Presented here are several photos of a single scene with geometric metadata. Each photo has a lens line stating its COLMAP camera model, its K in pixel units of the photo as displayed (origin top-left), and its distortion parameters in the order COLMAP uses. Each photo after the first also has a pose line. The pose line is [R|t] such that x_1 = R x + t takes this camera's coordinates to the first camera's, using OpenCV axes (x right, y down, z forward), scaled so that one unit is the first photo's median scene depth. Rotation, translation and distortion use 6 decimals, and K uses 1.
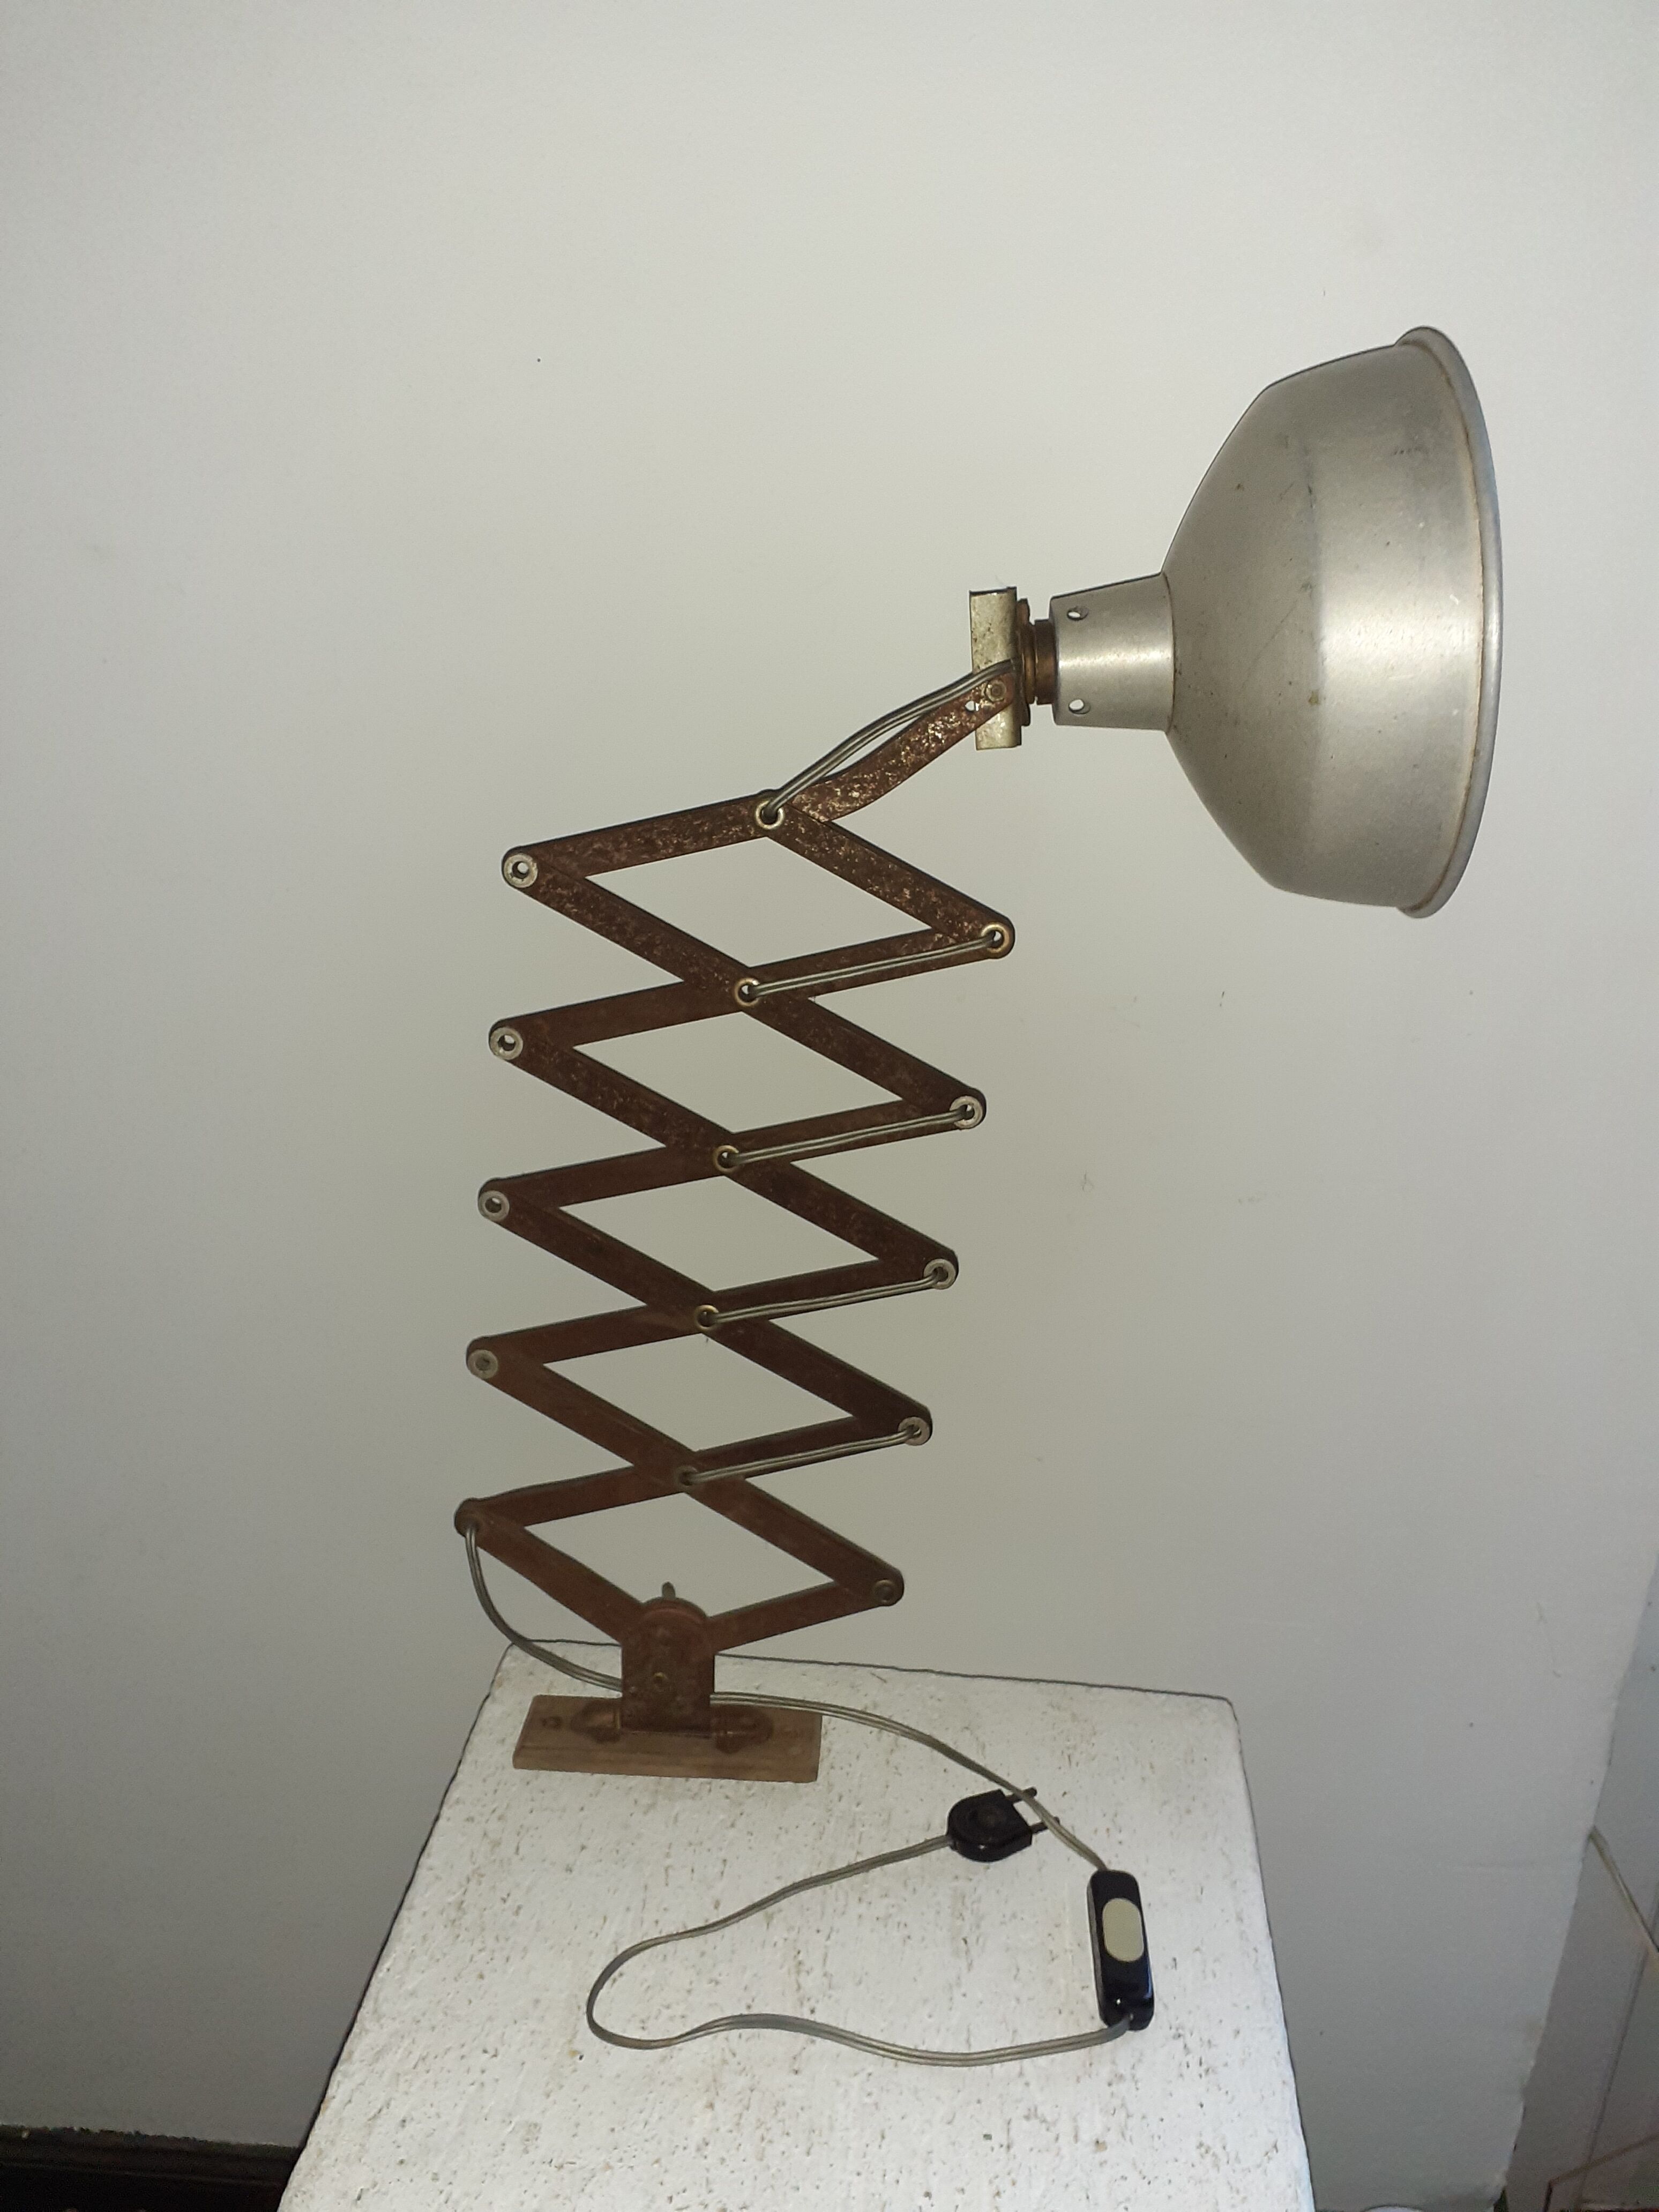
lens RADIAL K [[1755.0, 0, 837.5], [0, 1755.0, 1112.2], [0, 0, 1]] dist [-0.008255, -0.000498]
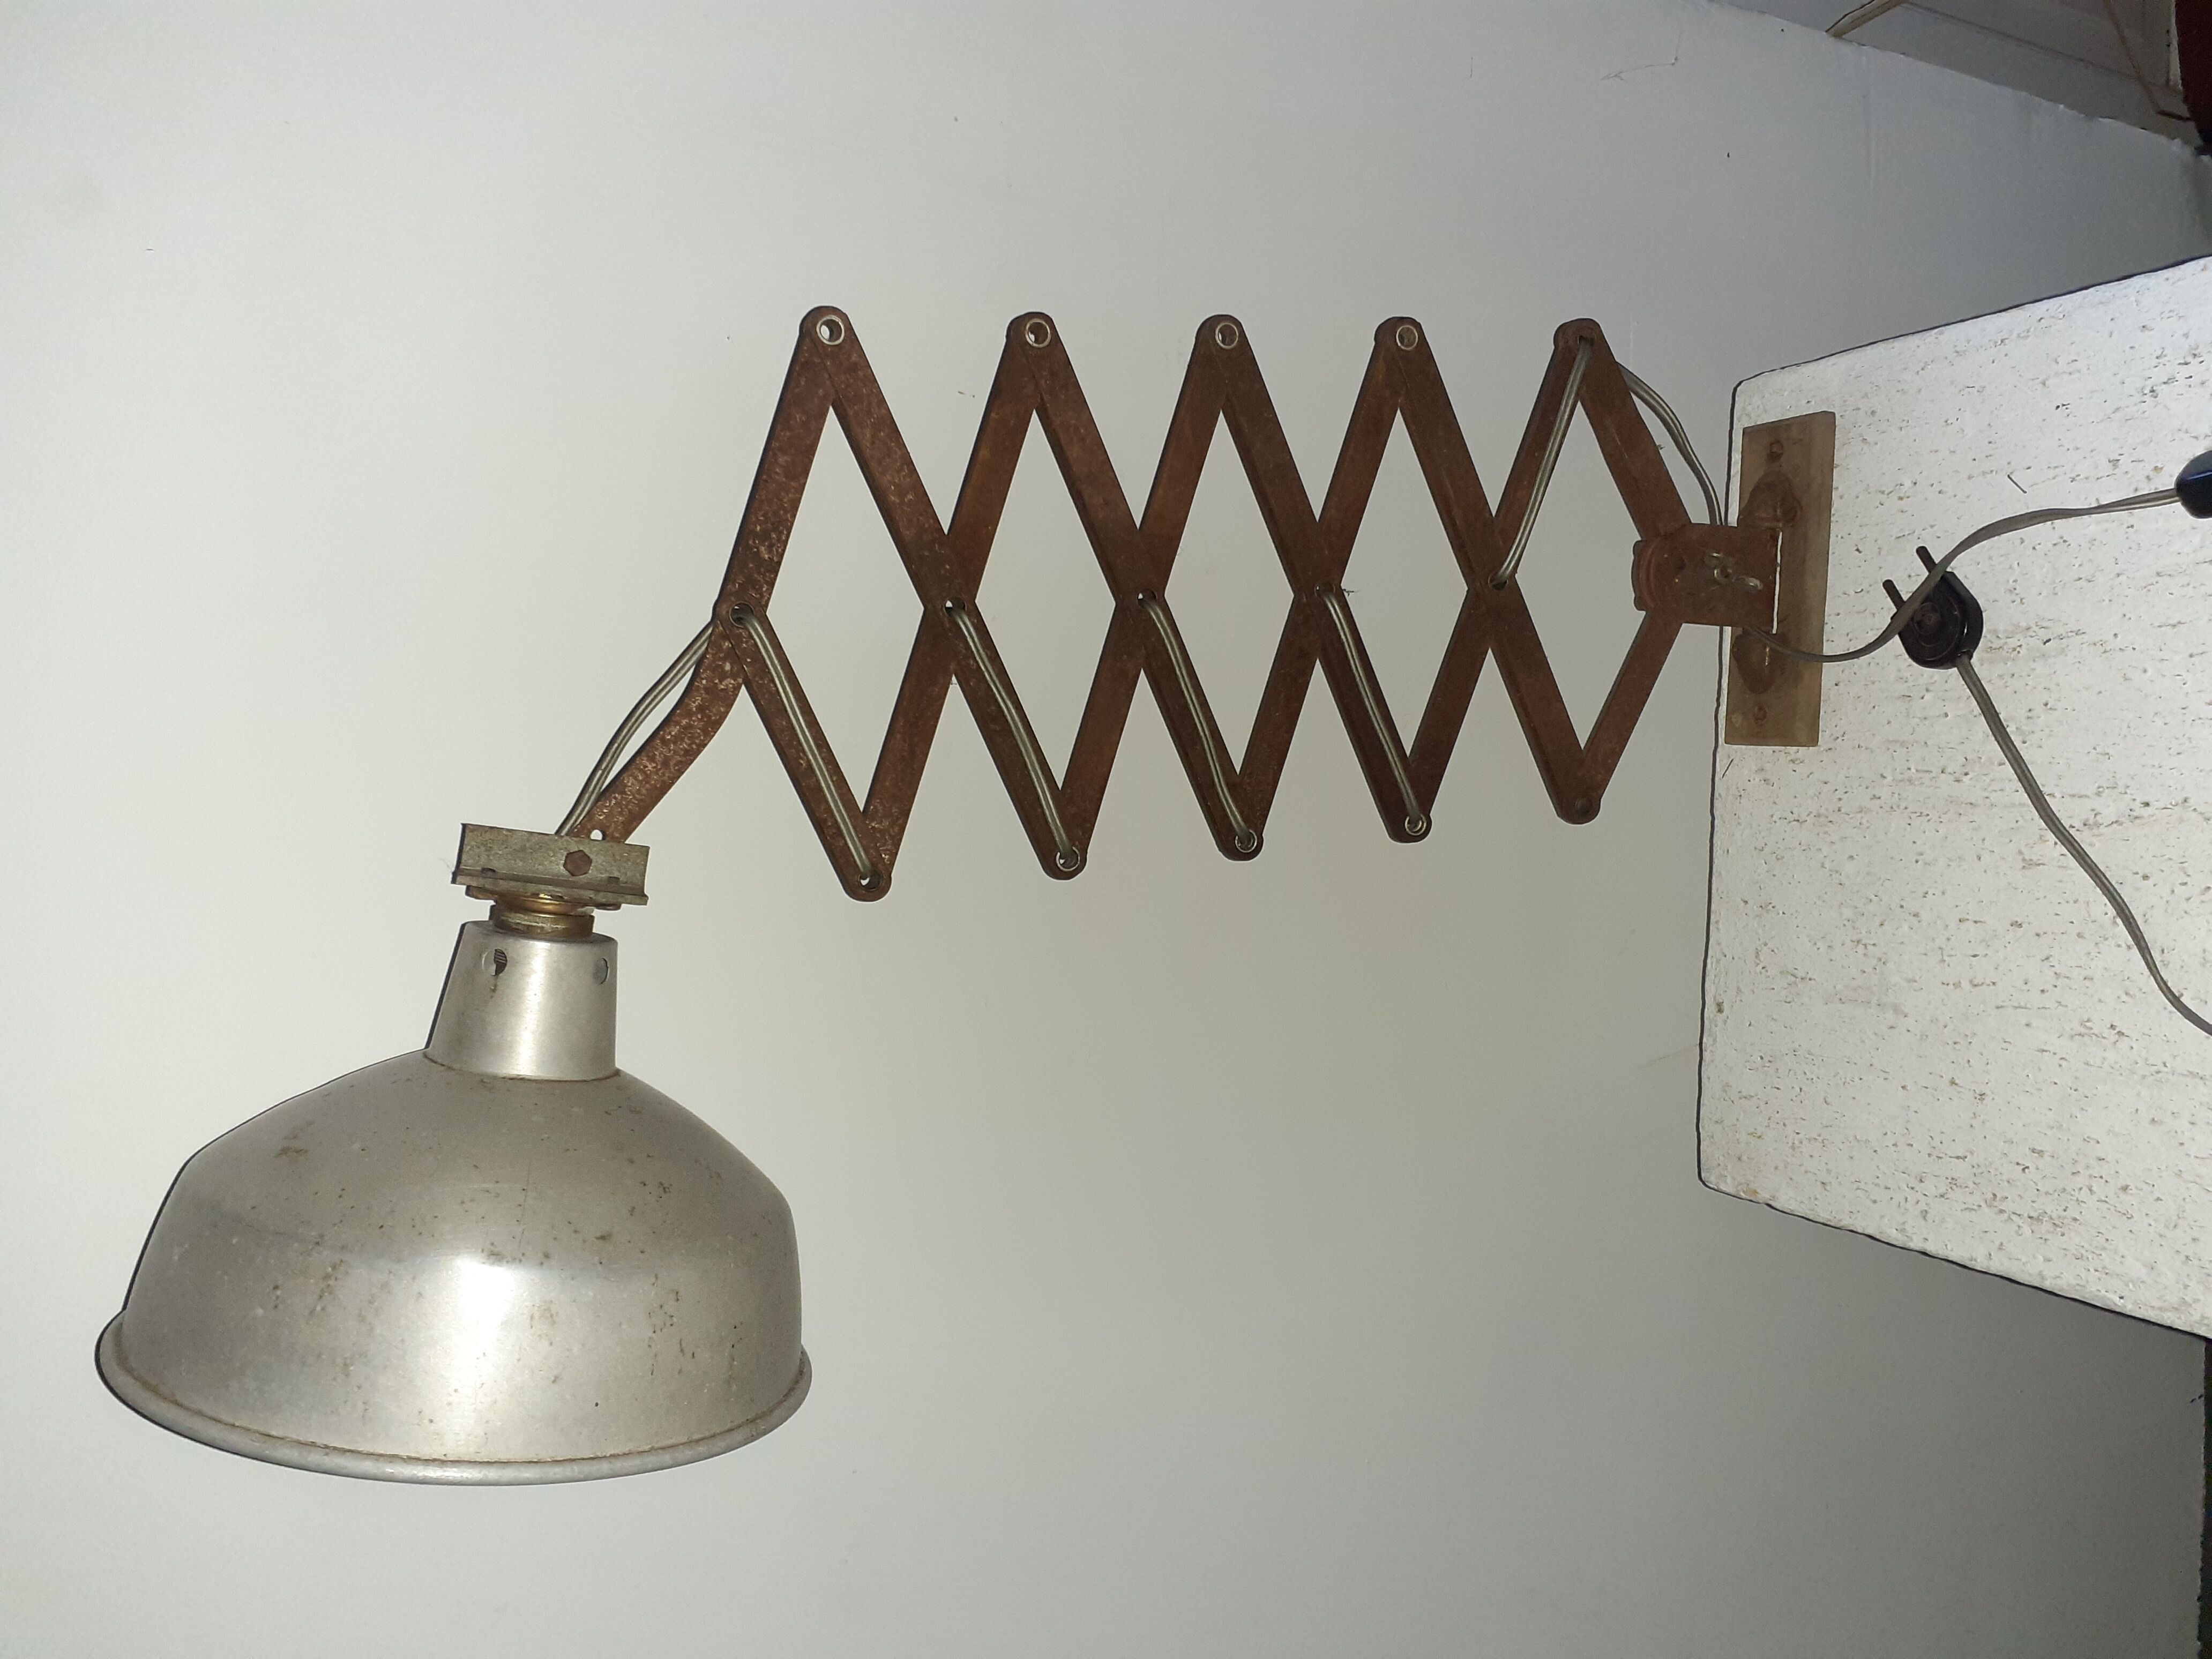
lens RADIAL K [[1755.0, 0, 1105.4], [0, 1755.0, 827.7], [0, 0, 1]] dist [-0.008255, -0.000498]
pose [[-0.020562, -0.998183, 0.056641, -0.054259], [0.998868, -0.018080, 0.043987, -0.038301], [-0.042883, 0.057481, 0.997425, 0.125314]]
